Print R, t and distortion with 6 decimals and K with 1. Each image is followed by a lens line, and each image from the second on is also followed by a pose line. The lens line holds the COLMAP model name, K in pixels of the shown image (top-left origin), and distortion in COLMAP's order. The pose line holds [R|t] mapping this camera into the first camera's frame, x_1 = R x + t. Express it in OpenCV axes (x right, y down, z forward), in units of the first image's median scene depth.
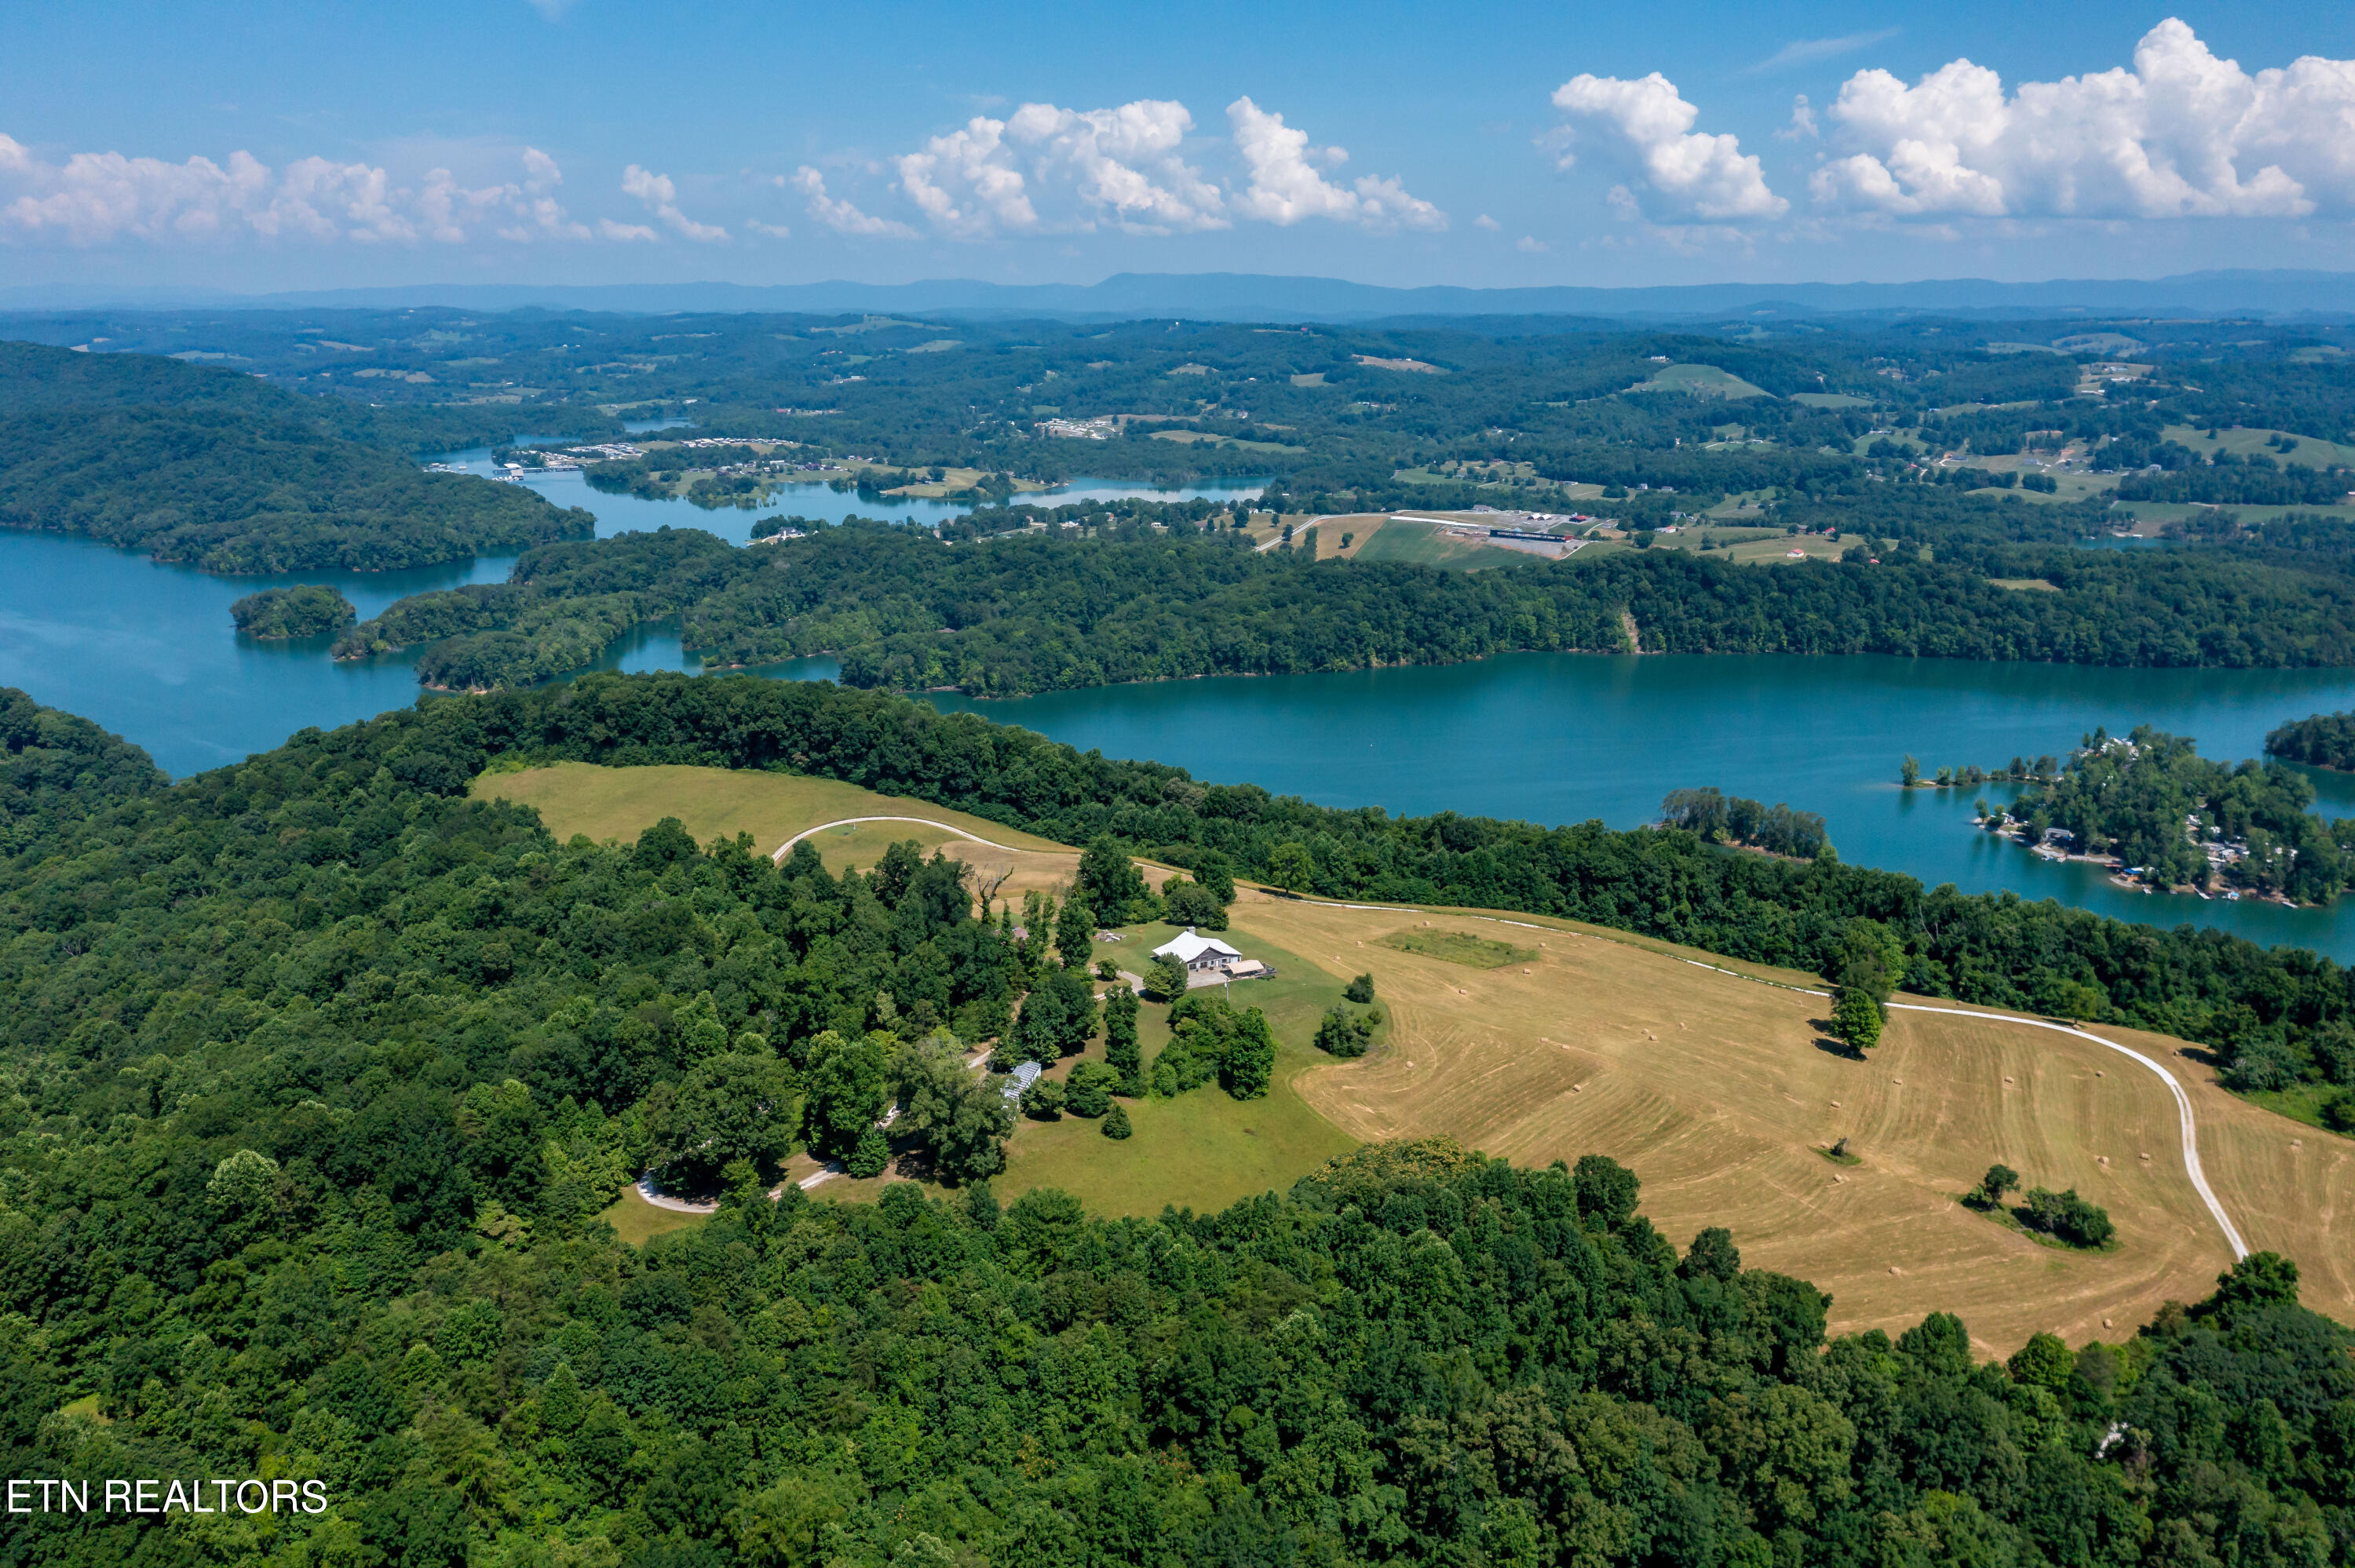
lens RADIAL K [[1869.9, 0, 1172.1], [0, 1869.9, 787.2], [0, 0, 1]] dist [-0.004202, 0.011469]
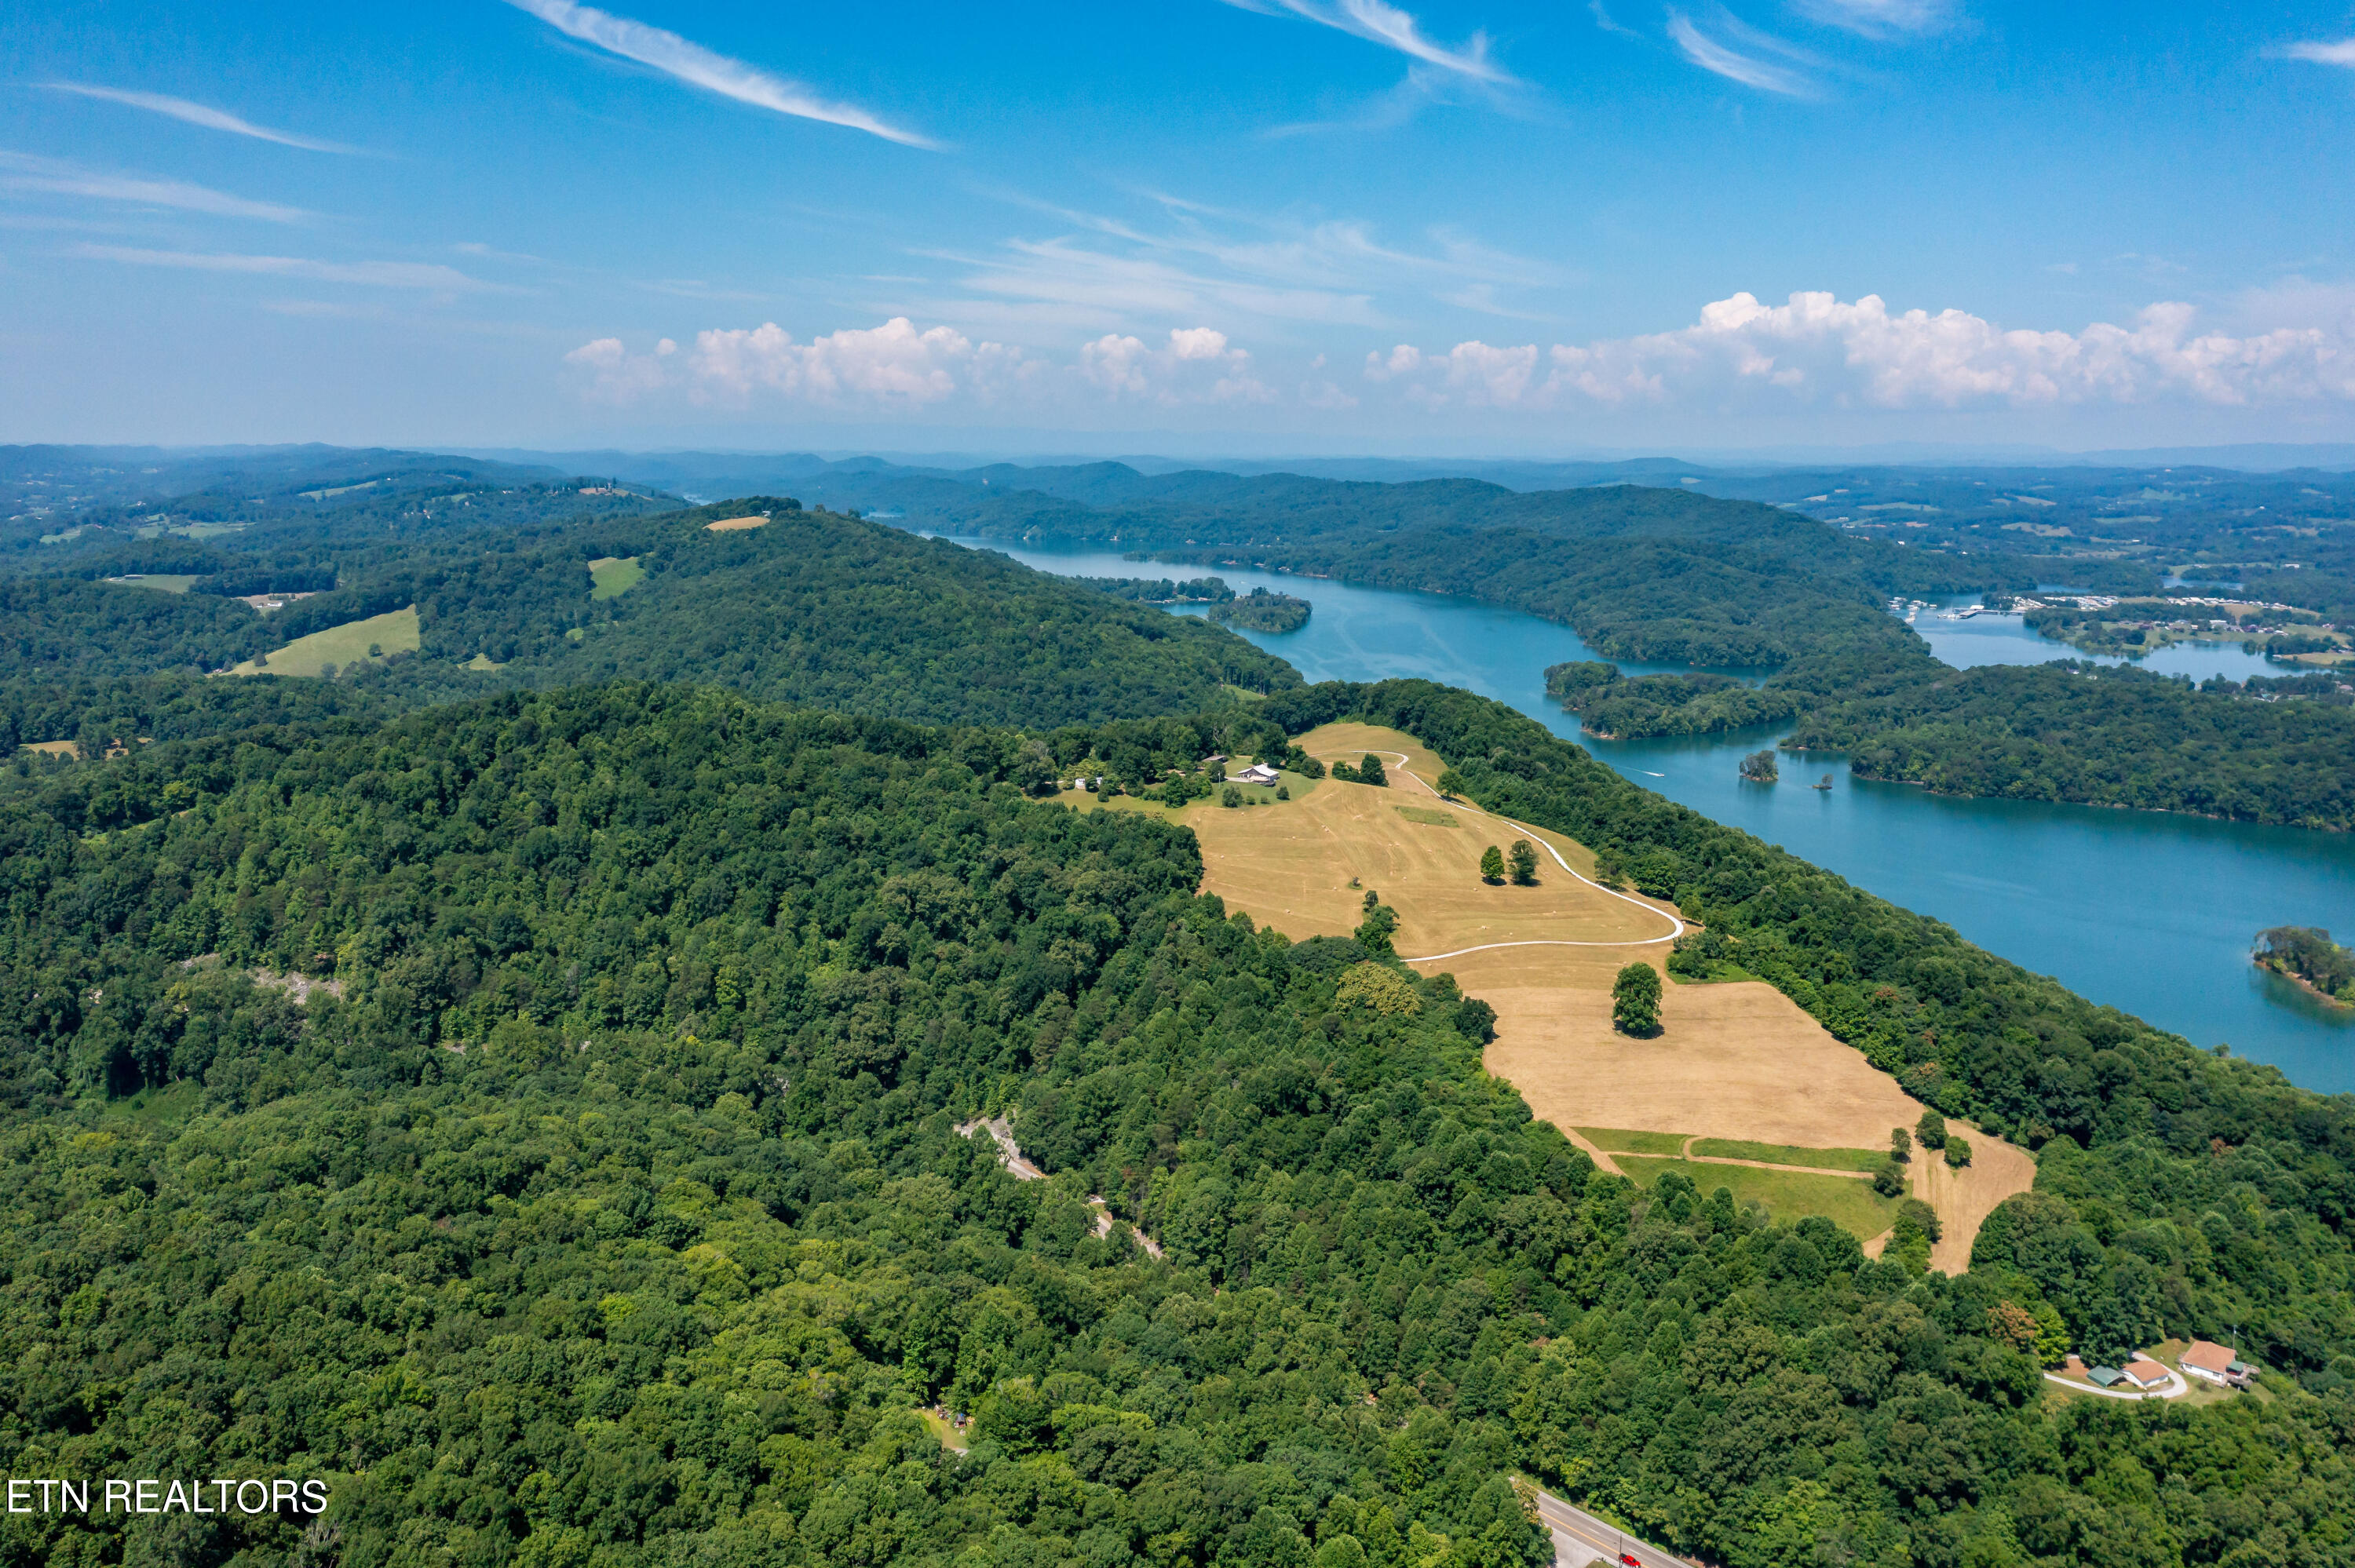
lens RADIAL K [[1867.4, 0, 1177.5], [0, 1867.4, 784.0], [0, 0, 1]] dist [0.003022, 0.012349]
pose [[0.621231, 0.145146, -0.770068, 0.462990], [-0.207726, 0.978043, 0.016769, 0.024652], [0.755594, 0.149545, 0.637742, -0.119290]]
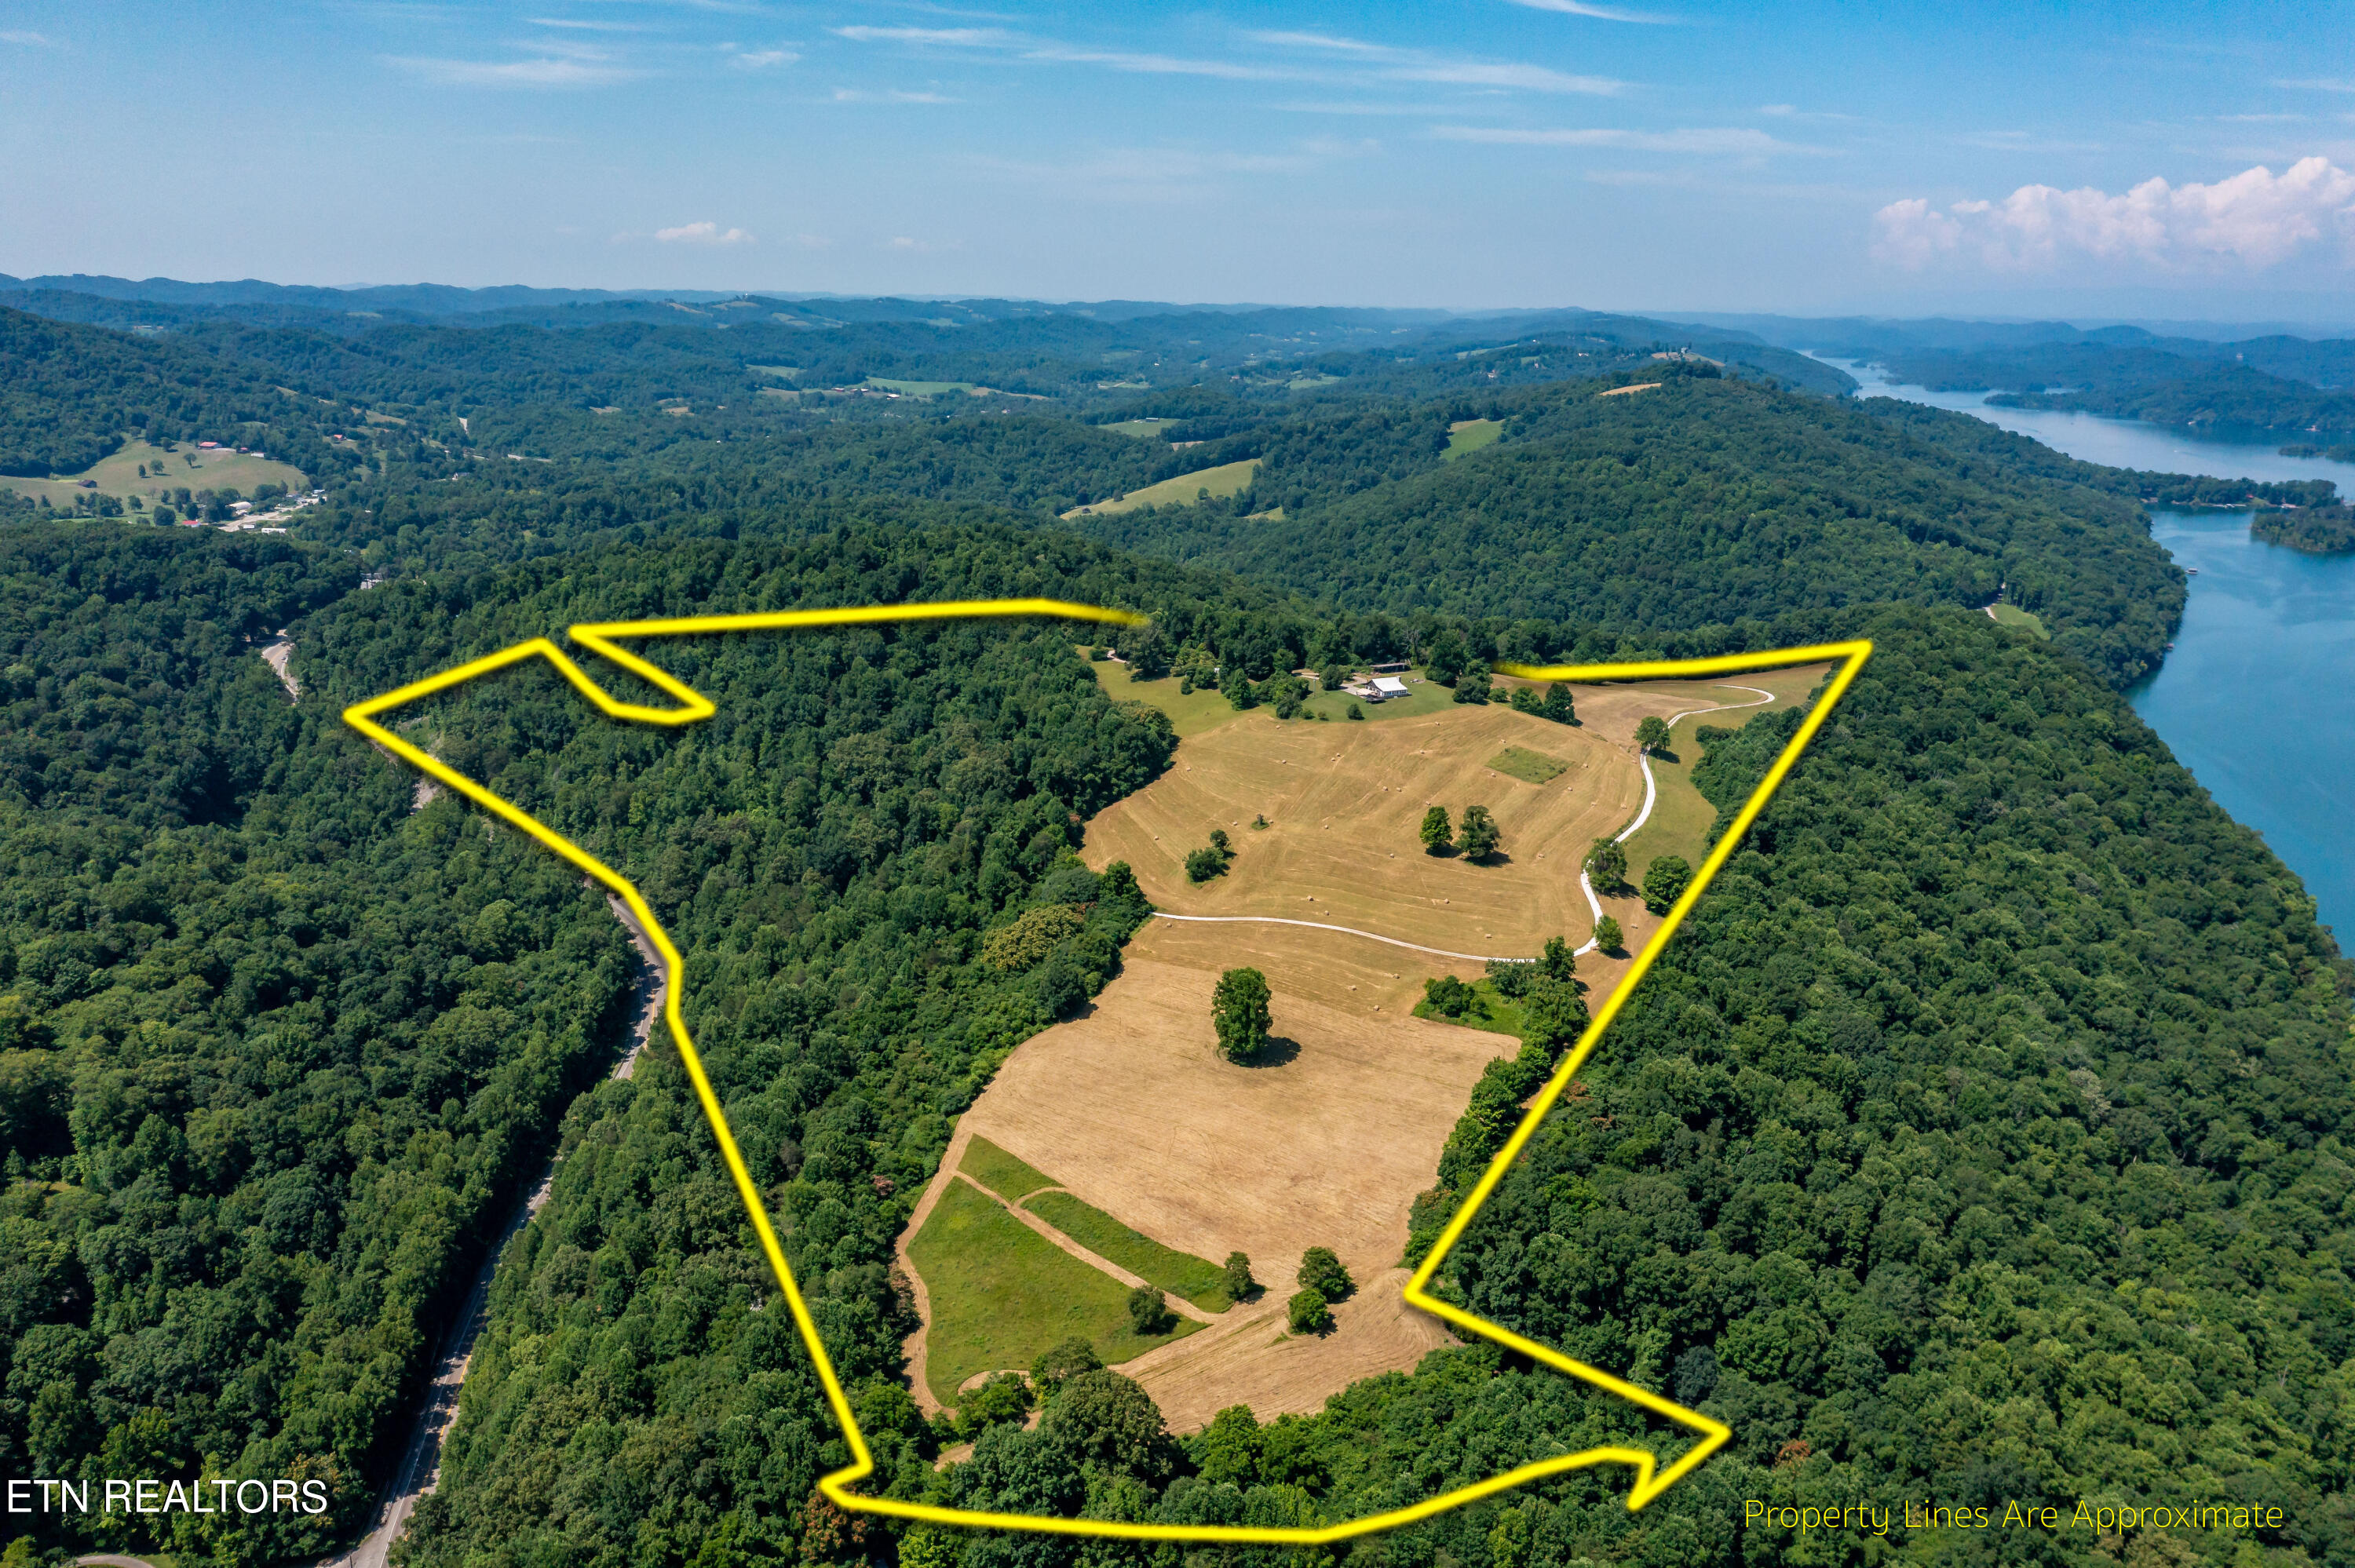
lens RADIAL K [[1867.4, 0, 1177.5], [0, 1867.4, 784.0], [0, 0, 1]] dist [0.003022, 0.012349]
pose [[0.014127, 0.253308, -0.967283, 0.517907], [-0.269581, 0.932522, 0.240268, -0.058876], [0.962874, 0.257367, 0.081461, 0.201953]]
